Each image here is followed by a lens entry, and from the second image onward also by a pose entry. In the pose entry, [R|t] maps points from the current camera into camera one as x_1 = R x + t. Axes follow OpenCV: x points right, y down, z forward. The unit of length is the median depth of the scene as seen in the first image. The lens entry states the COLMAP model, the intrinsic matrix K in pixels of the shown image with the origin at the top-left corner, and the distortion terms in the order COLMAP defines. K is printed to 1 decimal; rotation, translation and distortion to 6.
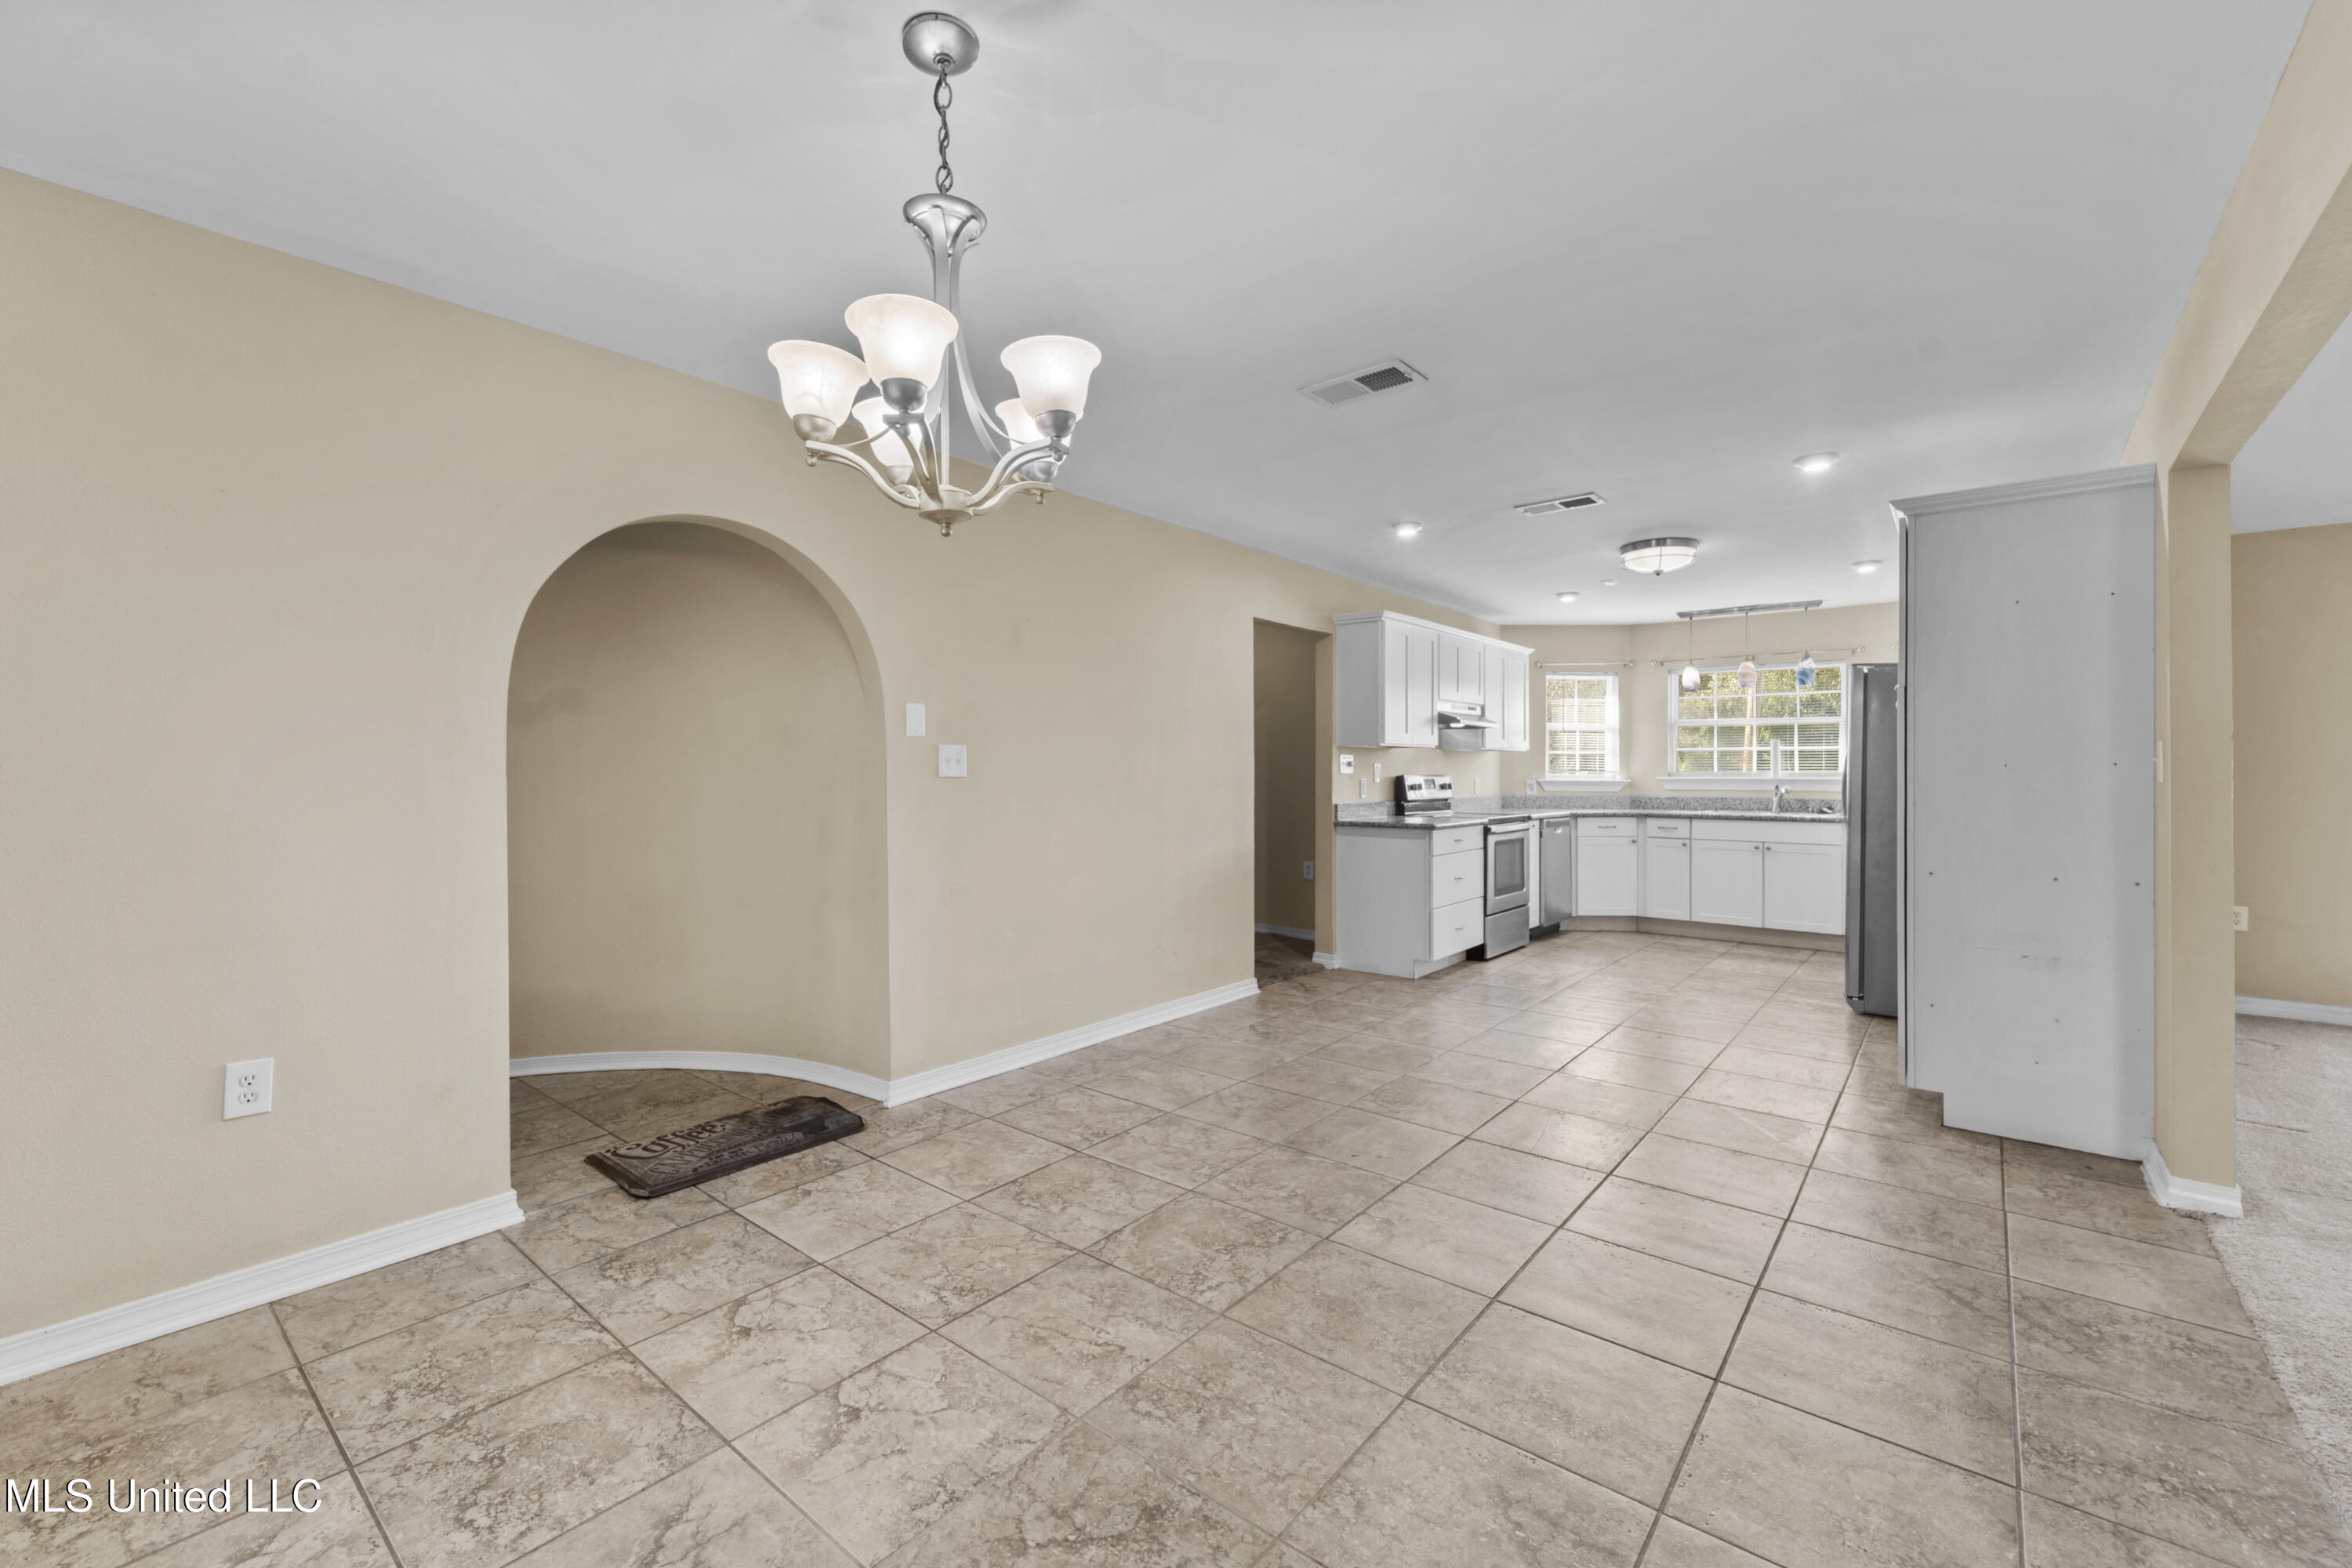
lens RADIAL K [[946.4, 0, 1176.0], [0, 946.4, 784.0], [0, 0, 1]] dist [0.002283, -0.000137]
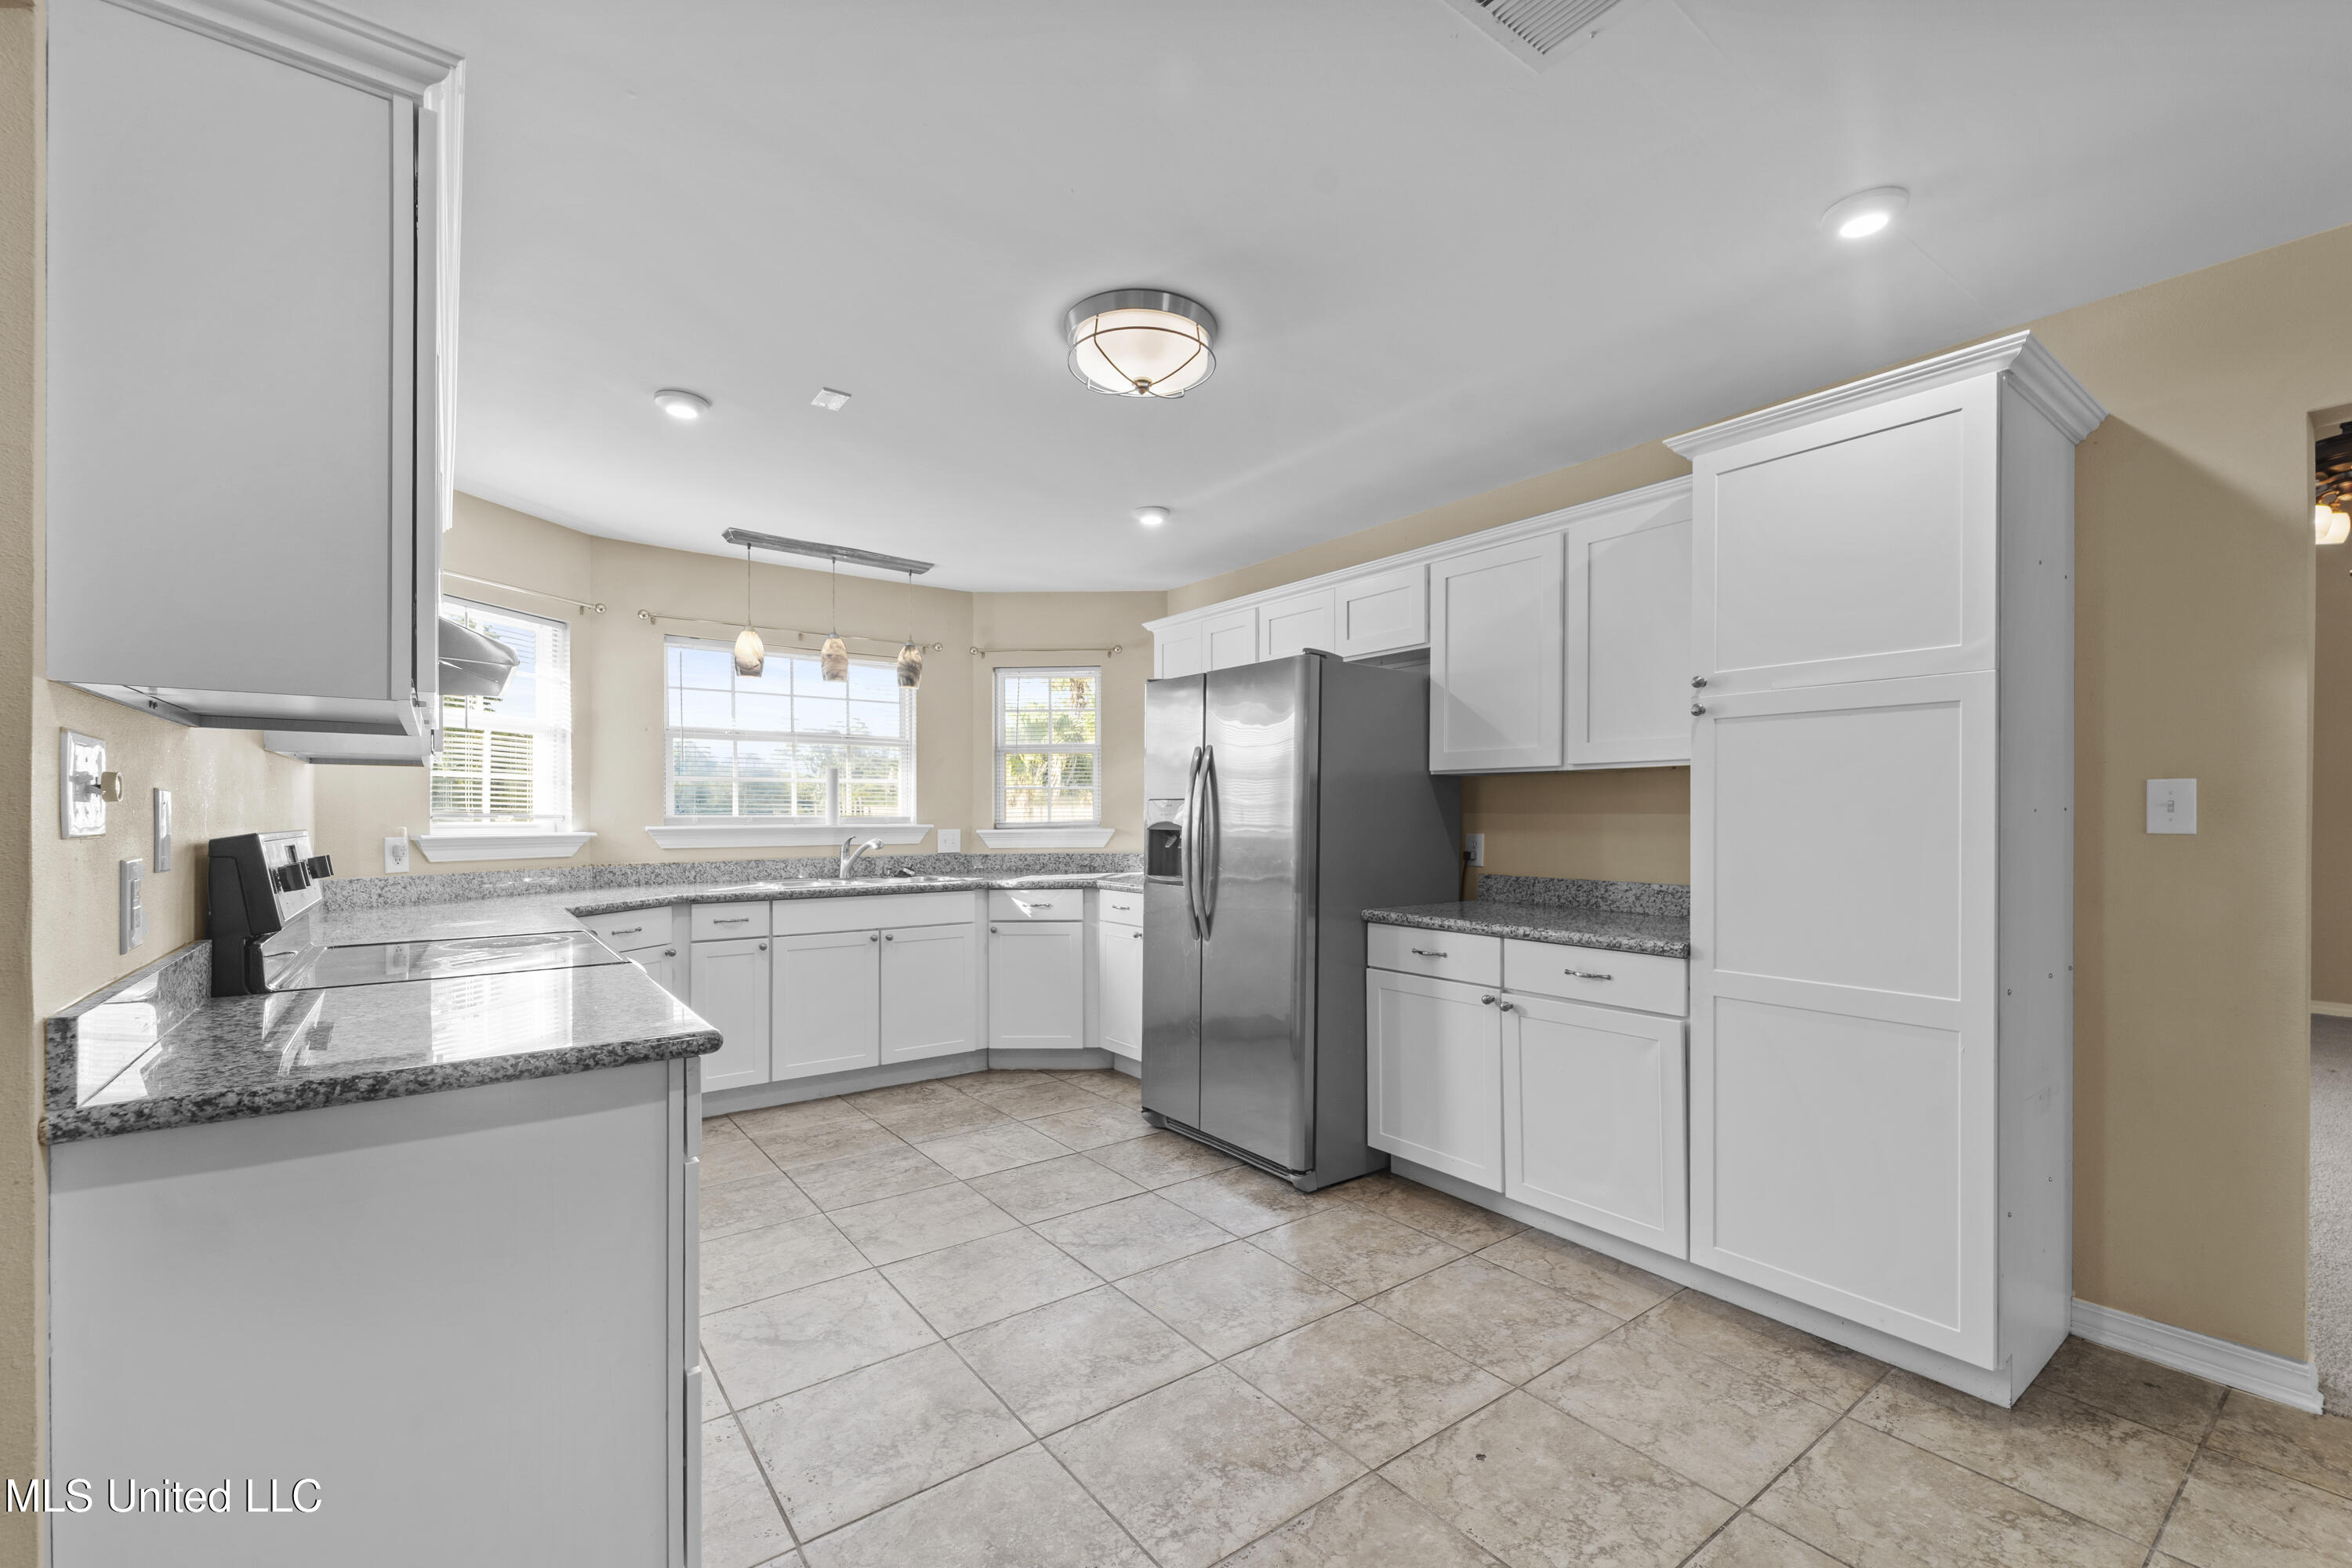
lens RADIAL K [[973.1, 0, 1174.8], [0, 973.1, 817.0], [0, 0, 1]] dist [0.000573, -0.000042]
pose [[0.238238, 0.000121, 0.971207, 0.040565], [0.012764, 0.999913, -0.003255, -0.007815], [-0.971123, 0.013172, 0.238216, 0.623617]]
